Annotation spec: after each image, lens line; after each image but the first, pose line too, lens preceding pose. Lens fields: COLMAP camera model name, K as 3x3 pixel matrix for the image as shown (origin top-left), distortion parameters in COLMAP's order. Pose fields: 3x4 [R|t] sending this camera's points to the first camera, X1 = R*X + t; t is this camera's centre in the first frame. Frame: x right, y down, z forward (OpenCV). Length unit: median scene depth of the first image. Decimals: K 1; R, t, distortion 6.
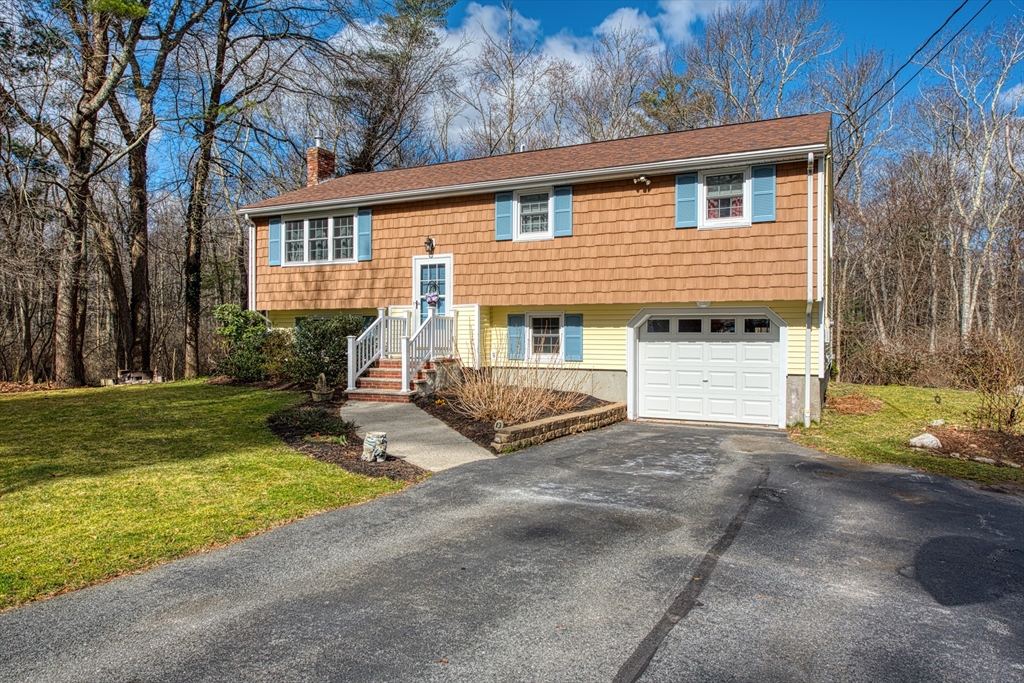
lens RADIAL K [[724.3, 0, 504.7], [0, 724.3, 342.2], [0, 0, 1]] dist [-0.006054, 0.004242]
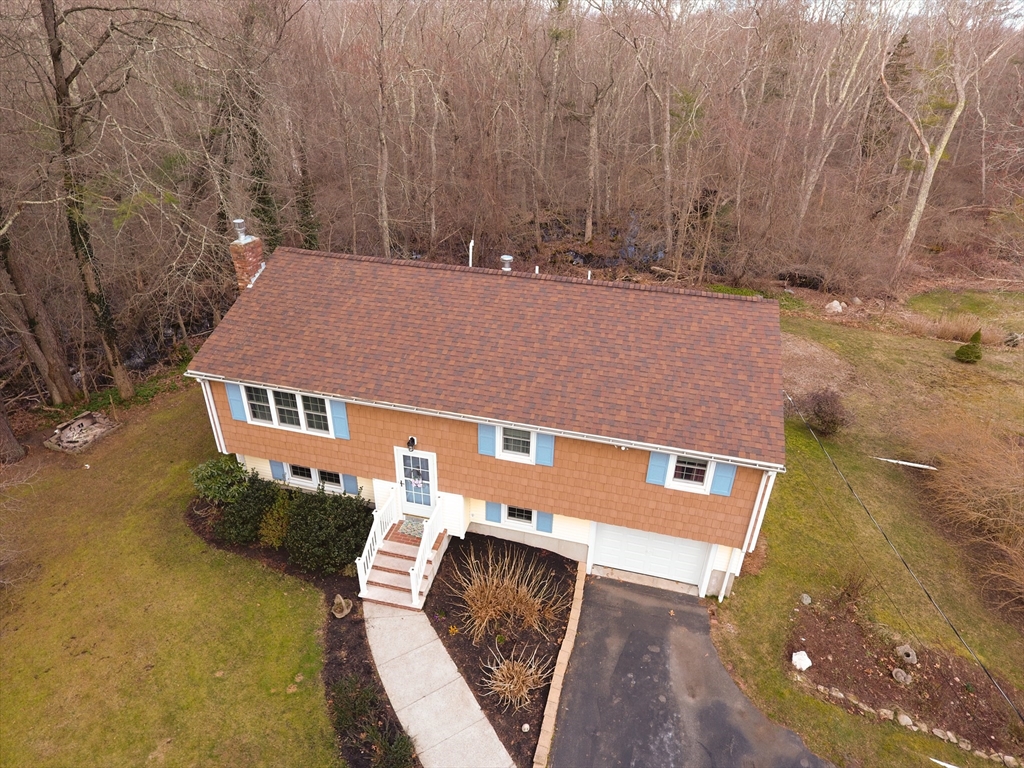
lens RADIAL K [[573.9, 0, 502.8], [0, 573.9, 388.5], [0, 0, 1]] dist [0.001422, -0.000081]
pose [[0.972093, -0.101979, 0.211272, -0.145818], [-0.012820, 0.876136, 0.481893, -0.625297], [-0.234246, -0.471153, 0.850379, 0.291108]]
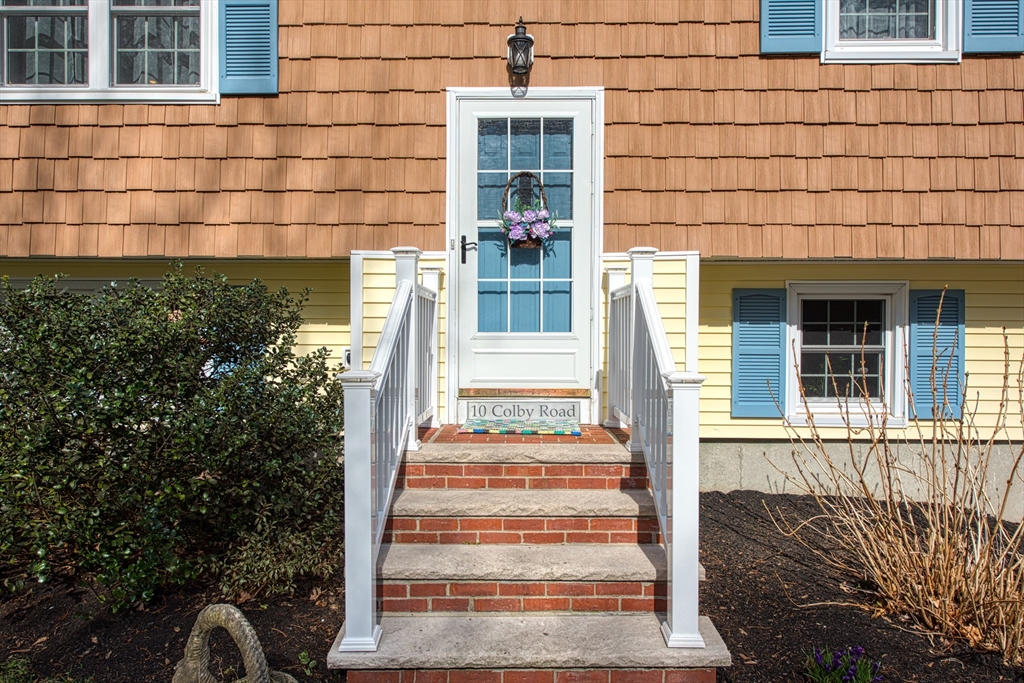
lens RADIAL K [[724.3, 0, 481.8], [0, 724.3, 357.3], [0, 0, 1]] dist [-0.006054, 0.004242]
pose [[0.894107, -0.015146, 0.447597, -0.259478], [0.001988, 0.999552, 0.029852, -0.016068], [-0.447849, -0.025801, 0.893737, 0.744774]]
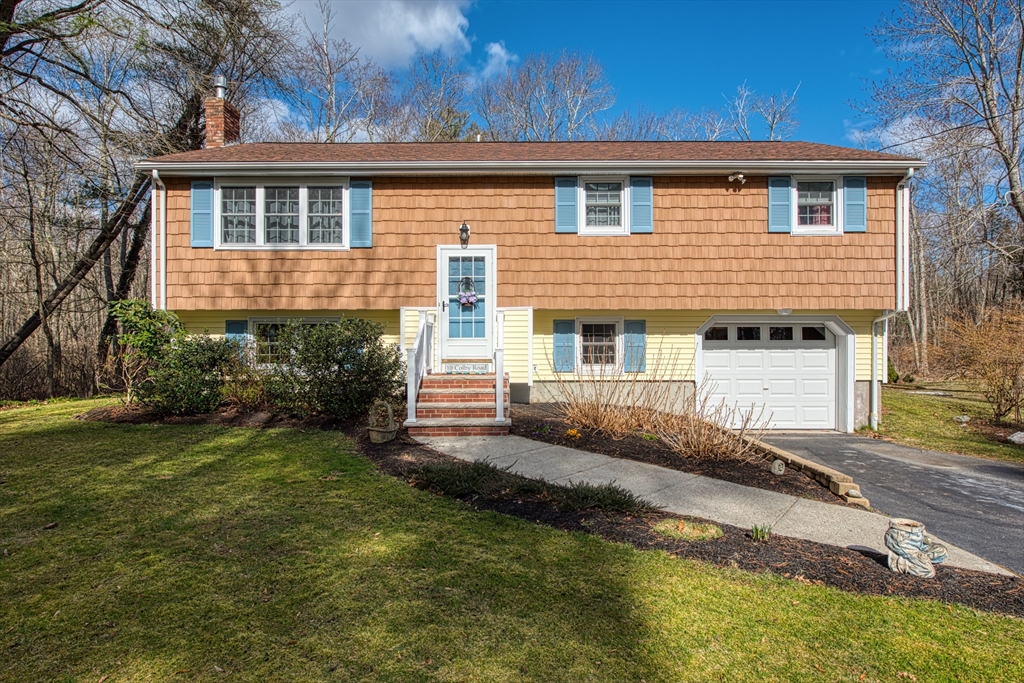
lens RADIAL K [[588.7, 0, 489.6], [0, 588.7, 338.5], [0, 0, 1]] dist [-0.007512, 0.000057]
pose [[0.883571, -0.004685, 0.468273, -0.391795], [0.007656, 0.999961, -0.004442, -0.013509], [-0.468234, 0.007510, 0.883573, 0.416429]]
